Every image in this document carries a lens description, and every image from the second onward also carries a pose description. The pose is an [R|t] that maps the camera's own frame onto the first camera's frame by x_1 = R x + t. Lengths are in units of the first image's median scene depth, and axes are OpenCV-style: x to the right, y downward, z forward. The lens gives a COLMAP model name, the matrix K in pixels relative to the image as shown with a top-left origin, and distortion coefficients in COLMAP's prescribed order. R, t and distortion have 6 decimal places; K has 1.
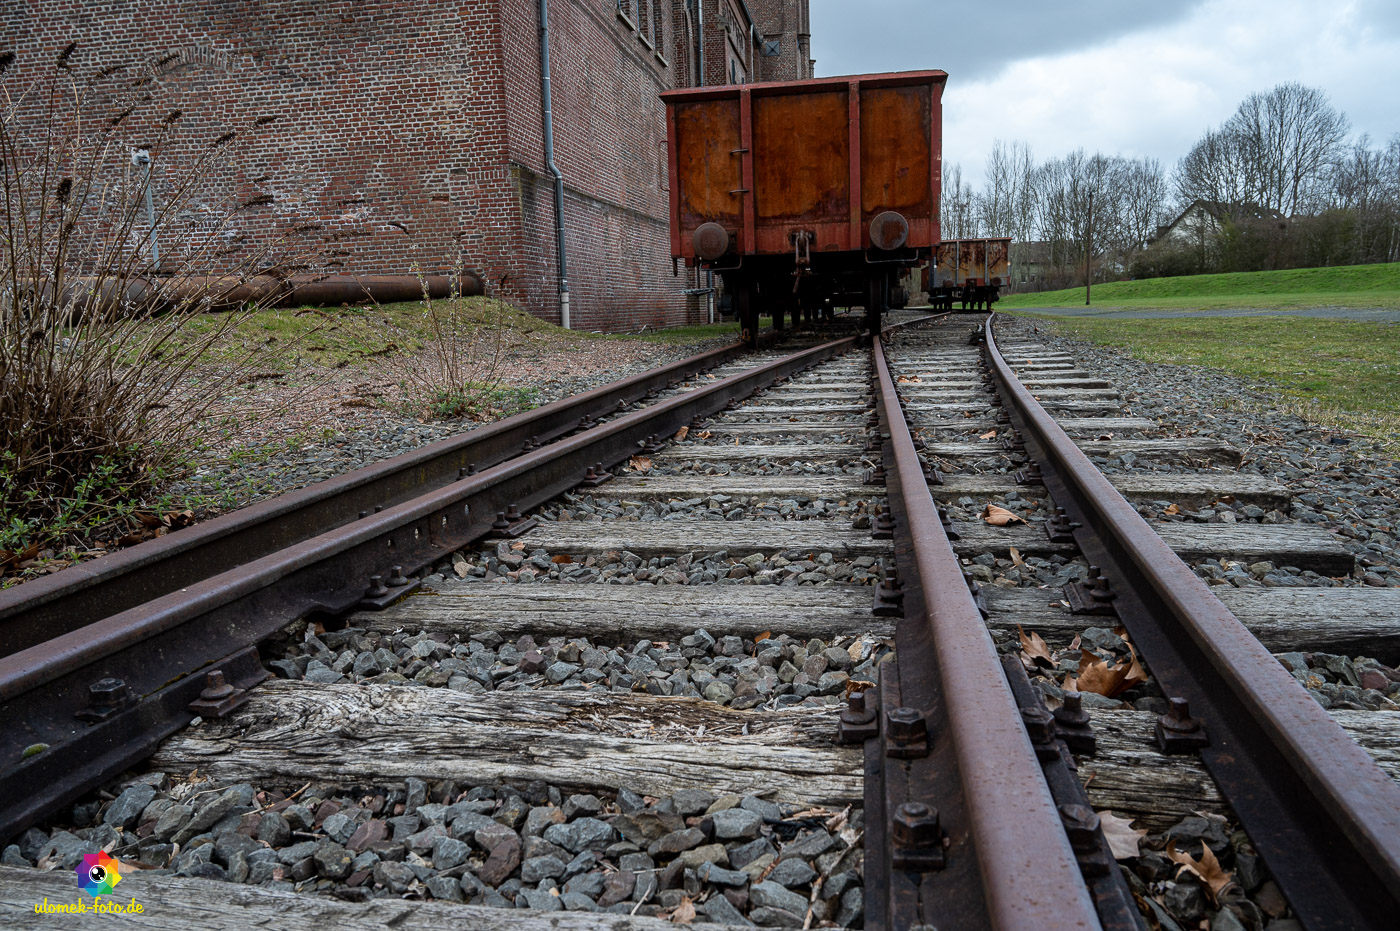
lens RADIAL K [[999.9, 0, 702.2], [0, 999.9, 472.6], [0, 0, 1]] dist [-0.005484, 0.001812]
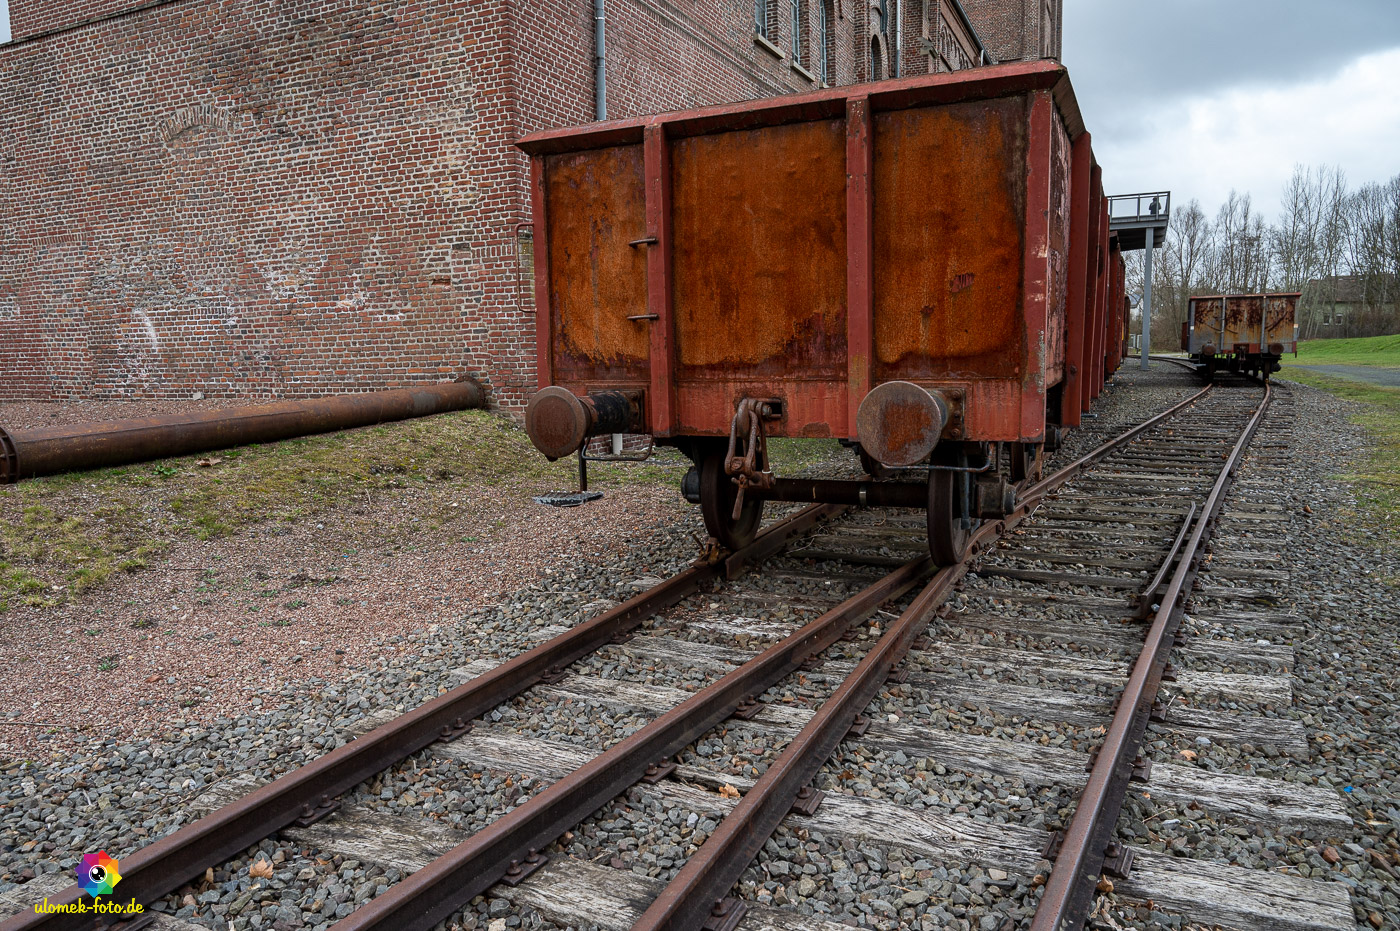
lens RADIAL K [[936.6, 0, 694.0], [0, 936.6, 457.1], [0, 0, 1]] dist [-0.010504, 0.005279]
pose [[0.958858, 0.049616, -0.279517, 0.136377], [-0.058128, 0.998061, -0.022242, -0.133360], [0.277872, 0.037574, 0.959883, 0.361569]]
